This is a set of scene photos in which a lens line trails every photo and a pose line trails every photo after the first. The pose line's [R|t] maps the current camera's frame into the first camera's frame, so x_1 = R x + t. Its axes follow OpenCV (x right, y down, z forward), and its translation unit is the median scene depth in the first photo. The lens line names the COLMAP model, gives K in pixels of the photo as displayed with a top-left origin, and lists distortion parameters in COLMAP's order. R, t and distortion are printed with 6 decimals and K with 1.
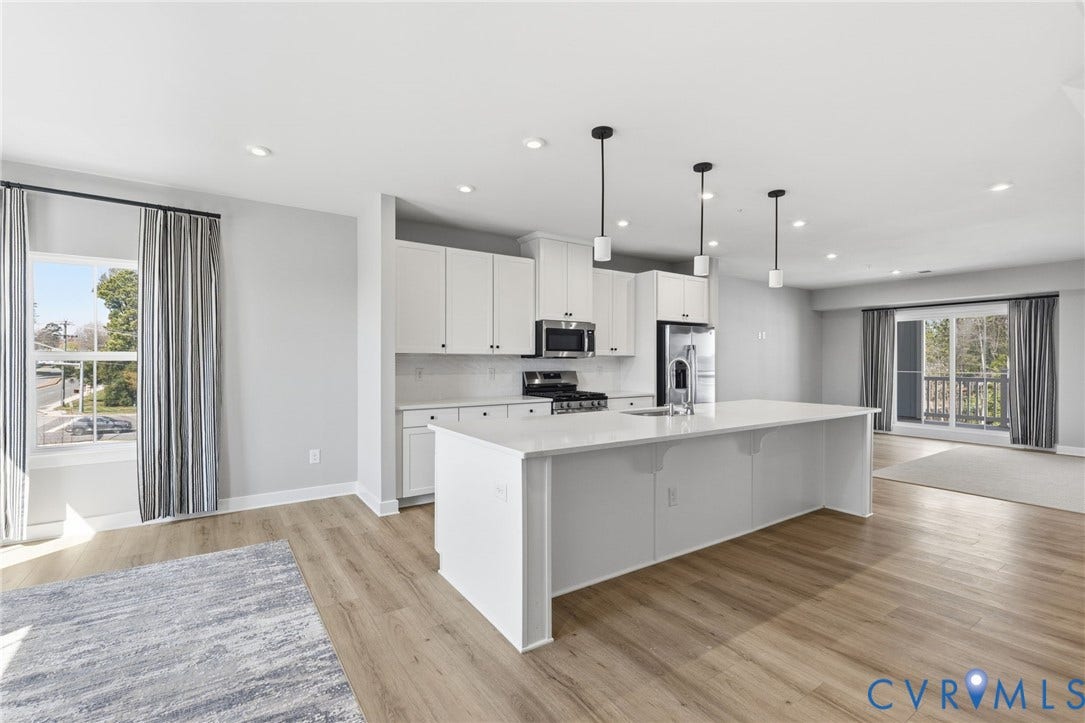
lens RADIAL K [[486.6, 0, 544.1], [0, 486.6, 363.3], [0, 0, 1]] dist [0.007644, -0.001937]
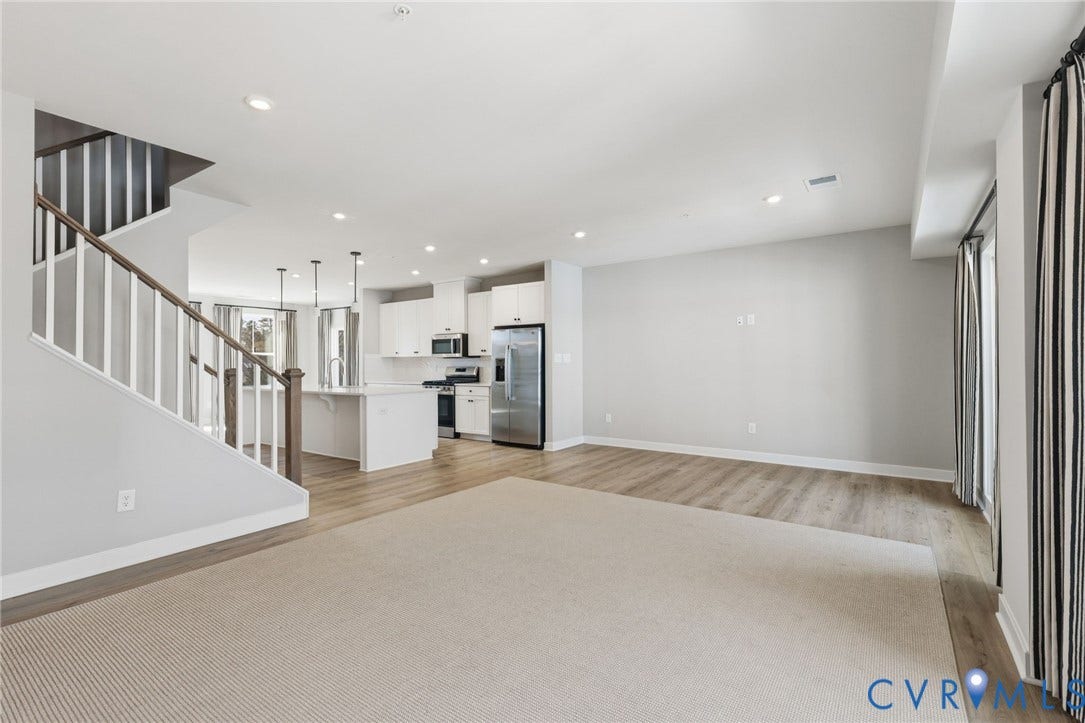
lens RADIAL K [[486.6, 0, 538.5], [0, 486.6, 363.6], [0, 0, 1]] dist [0.007644, -0.001937]
pose [[0.340180, -0.003385, -0.940354, 2.134597], [0.001504, 0.999994, -0.003056, 0.016232], [0.940359, -0.000375, 0.340183, 1.002539]]
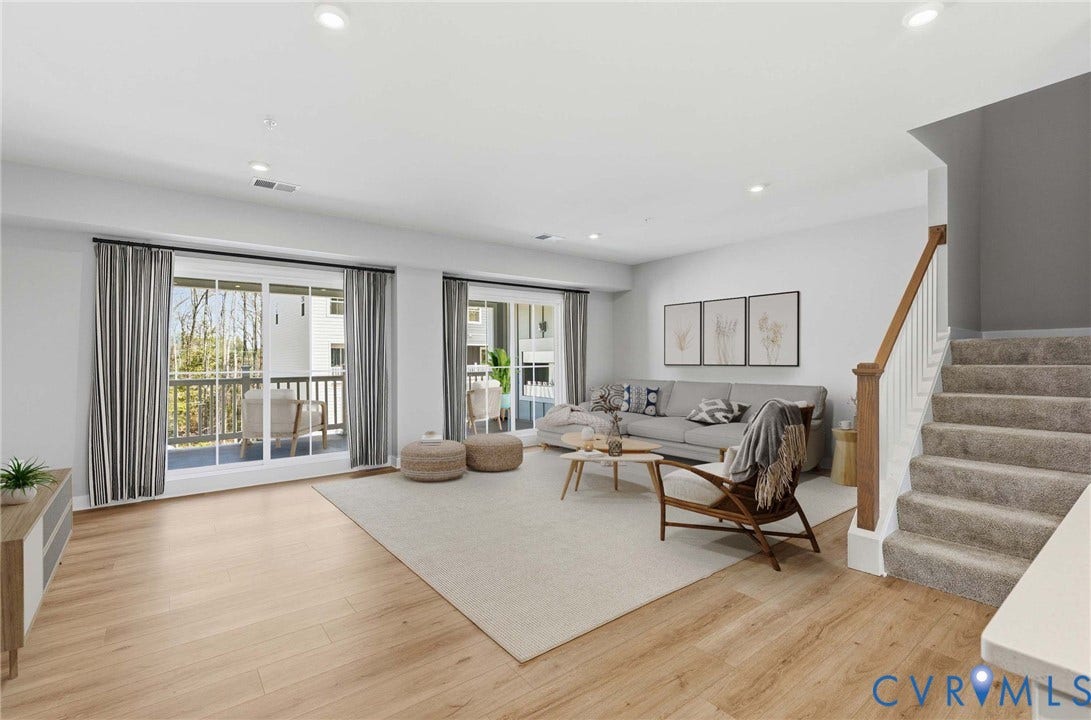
lens RADIAL K [[492.5, 0, 550.5], [0, 492.5, 359.4], [0, 0, 1]] dist [0.002016, 0.001160]
pose [[-0.062950, -0.002772, 0.998013, 0.382258], [0.009676, 0.999947, 0.003388, 0.009693], [-0.997970, 0.009870, -0.062919, 1.355202]]
